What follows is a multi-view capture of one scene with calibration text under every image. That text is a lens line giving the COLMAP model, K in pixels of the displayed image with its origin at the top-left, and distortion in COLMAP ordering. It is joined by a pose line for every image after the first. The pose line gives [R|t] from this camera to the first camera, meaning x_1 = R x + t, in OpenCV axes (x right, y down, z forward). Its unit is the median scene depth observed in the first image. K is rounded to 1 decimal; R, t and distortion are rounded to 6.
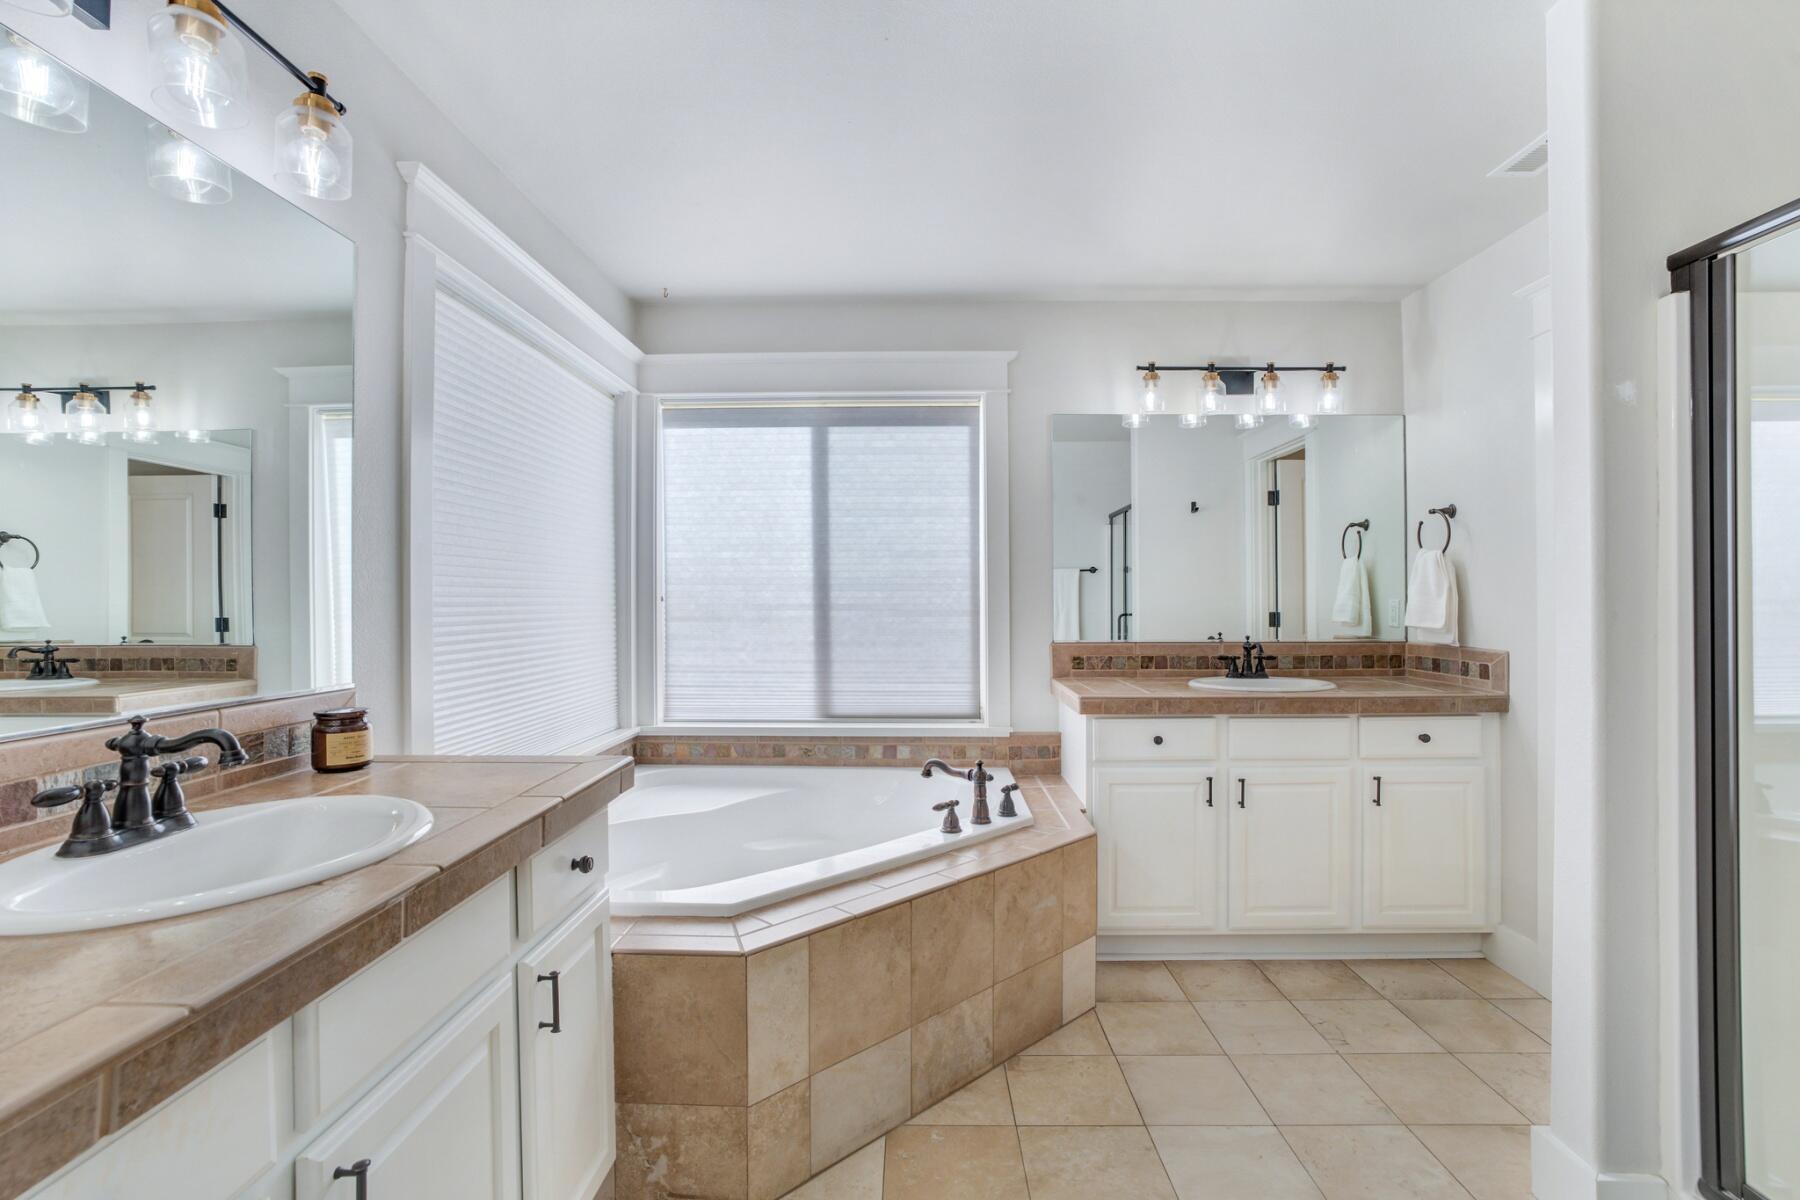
lens RADIAL K [[847.5, 0, 892.3], [0, 847.5, 590.1], [0, 0, 1]] dist [-0.049887, 0.019133]
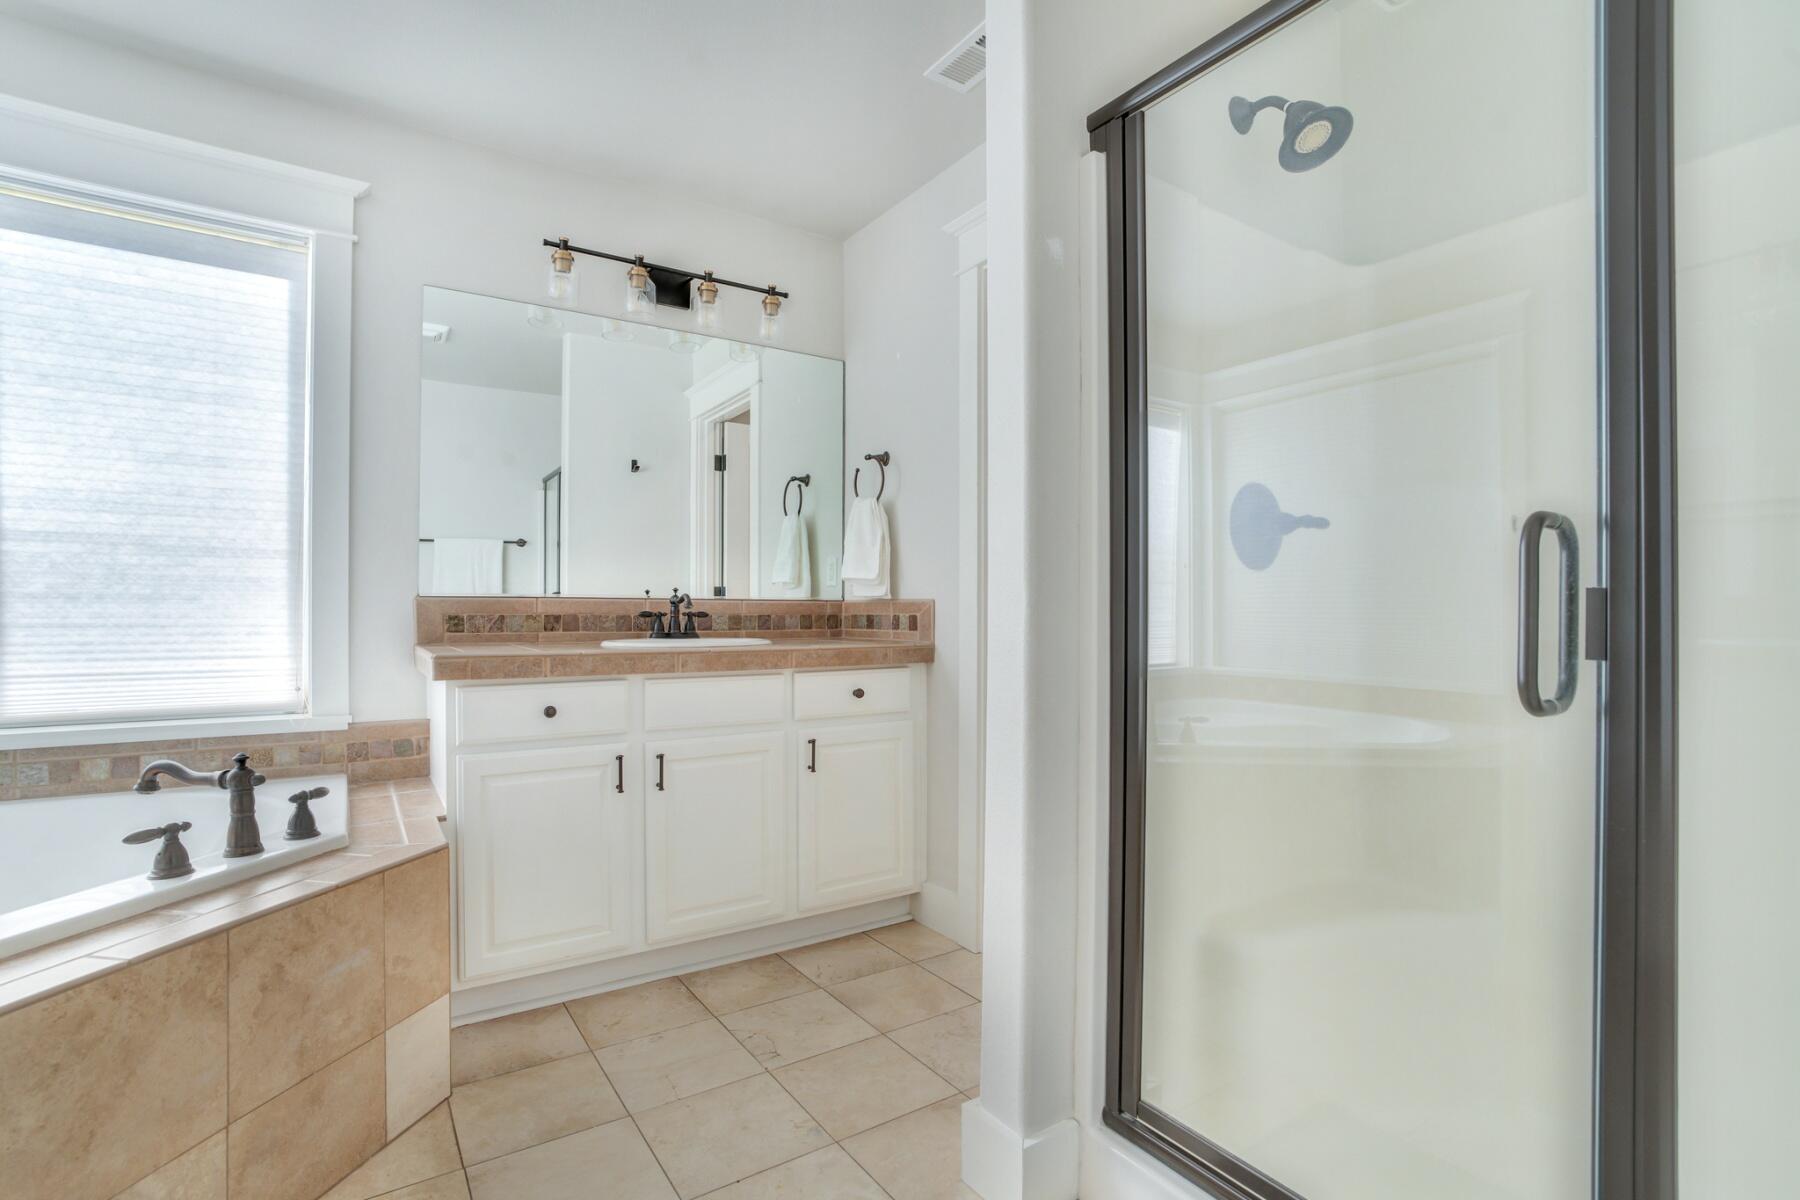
lens RADIAL K [[847.5, 0, 905.3], [0, 847.5, 609.5], [0, 0, 1]] dist [-0.049887, 0.019133]
pose [[0.816074, 0.007556, 0.577898, 0.139670], [-0.007949, 0.999967, -0.001849, 0.085449], [-0.577893, -0.003085, 0.816107, 0.204981]]
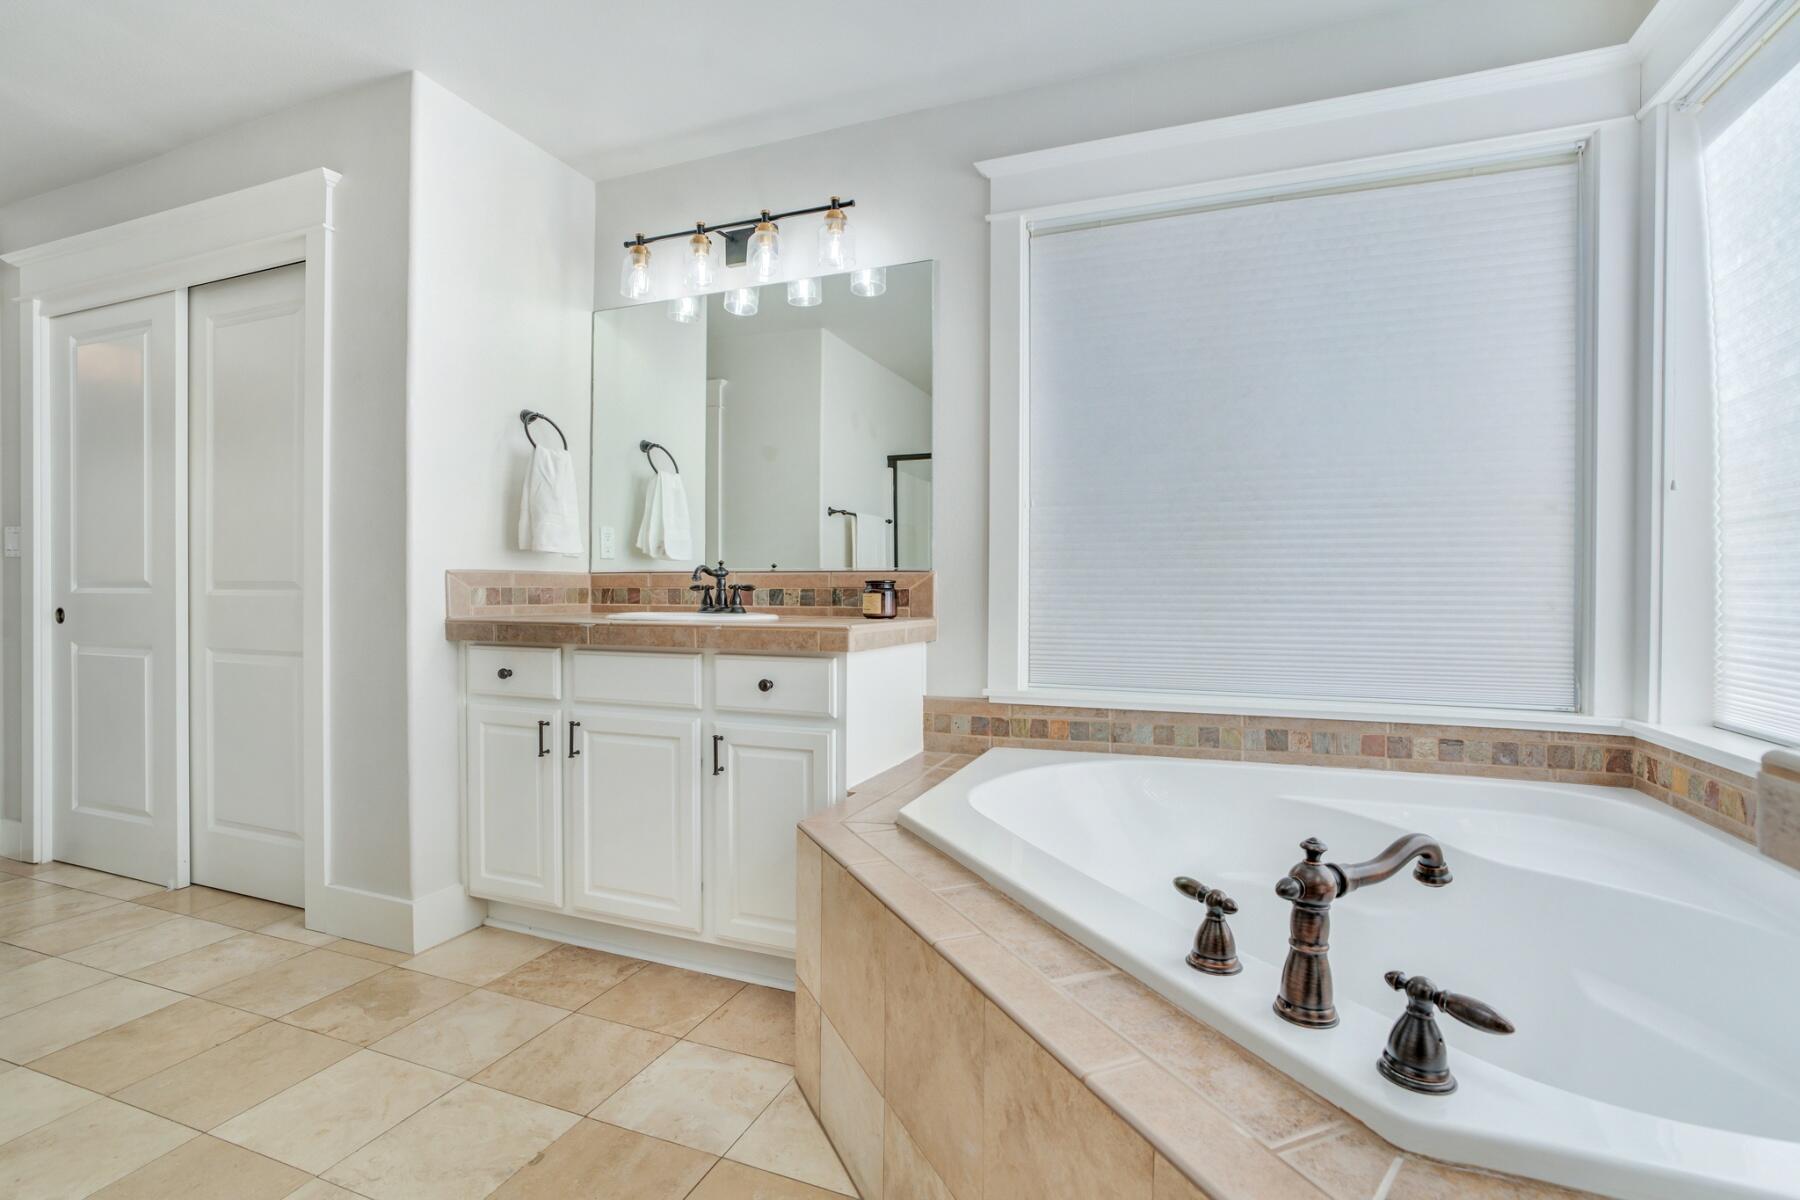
lens RADIAL K [[847.5, 0, 901.3], [0, 847.5, 602.2], [0, 0, 1]] dist [-0.049887, 0.019133]
pose [[0.940111, 0.009177, -0.340745, 0.968293], [-0.004463, 0.999883, 0.014615, 0.092987], [0.340839, -0.012219, 0.940042, 0.348931]]
